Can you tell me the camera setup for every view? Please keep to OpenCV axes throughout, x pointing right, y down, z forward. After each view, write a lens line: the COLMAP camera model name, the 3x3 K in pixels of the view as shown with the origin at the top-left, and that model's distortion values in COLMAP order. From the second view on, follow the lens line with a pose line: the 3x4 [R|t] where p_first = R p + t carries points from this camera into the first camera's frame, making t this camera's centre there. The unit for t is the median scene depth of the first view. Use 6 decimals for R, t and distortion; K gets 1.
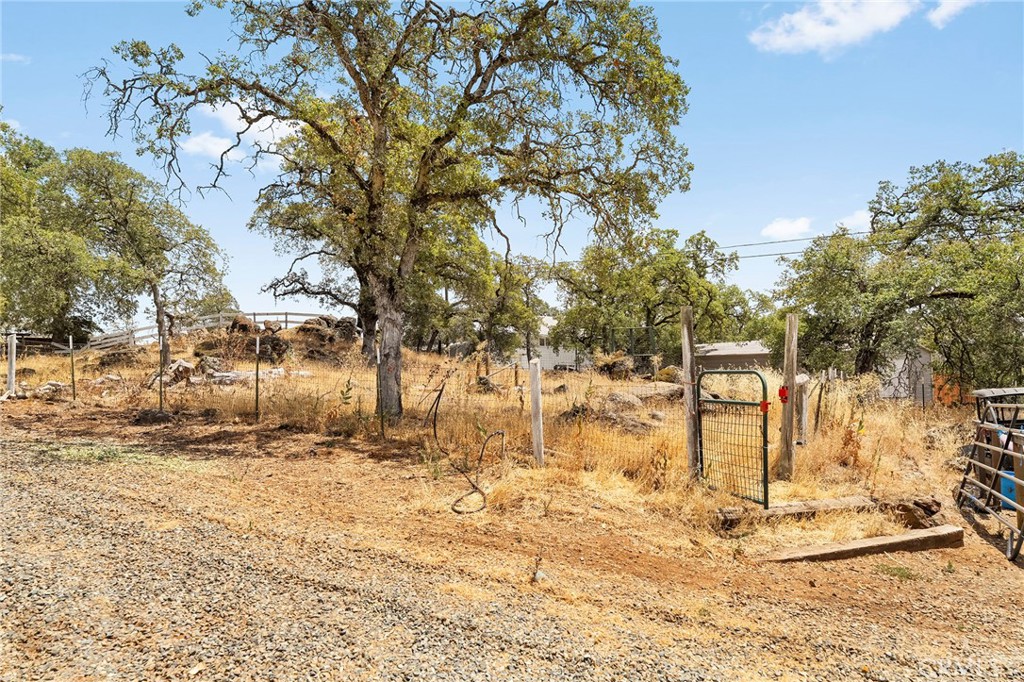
lens RADIAL K [[686.0, 0, 512.0], [0, 686.0, 341.0], [0, 0, 1]] dist [-0.000176, -0.000028]
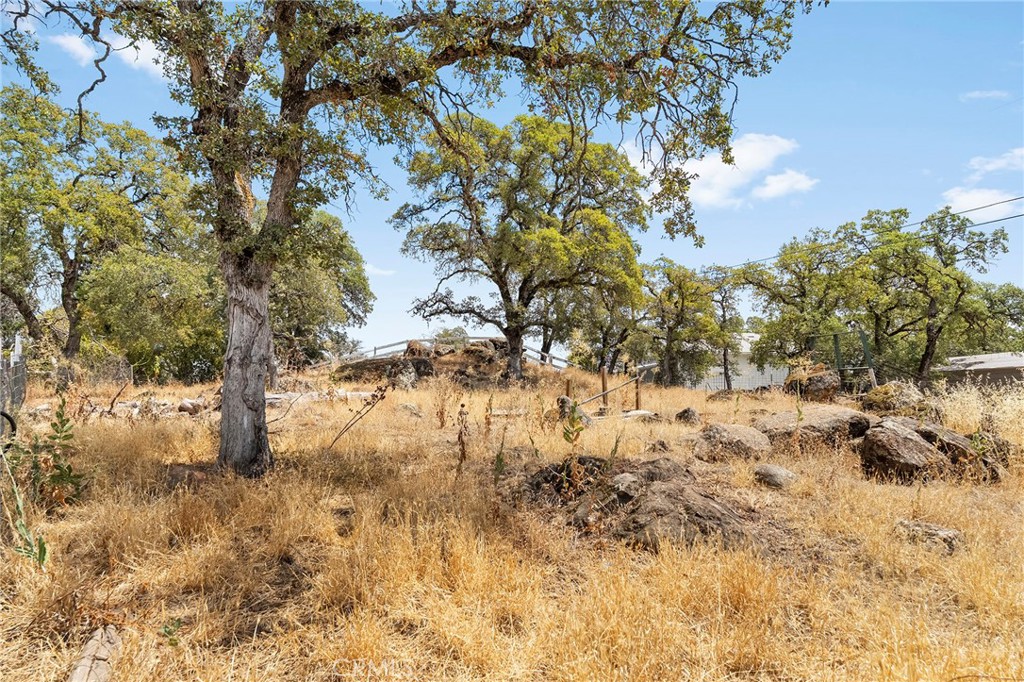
lens RADIAL K [[583.7, 0, 512.0], [0, 583.7, 341.0], [0, 0, 1]] dist [-0.002964, -0.000809]
pose [[0.918541, -0.042707, -0.393012, 0.085588], [0.024143, 0.998352, -0.052061, 0.012783], [0.394588, 0.038331, 0.918058, 0.227121]]
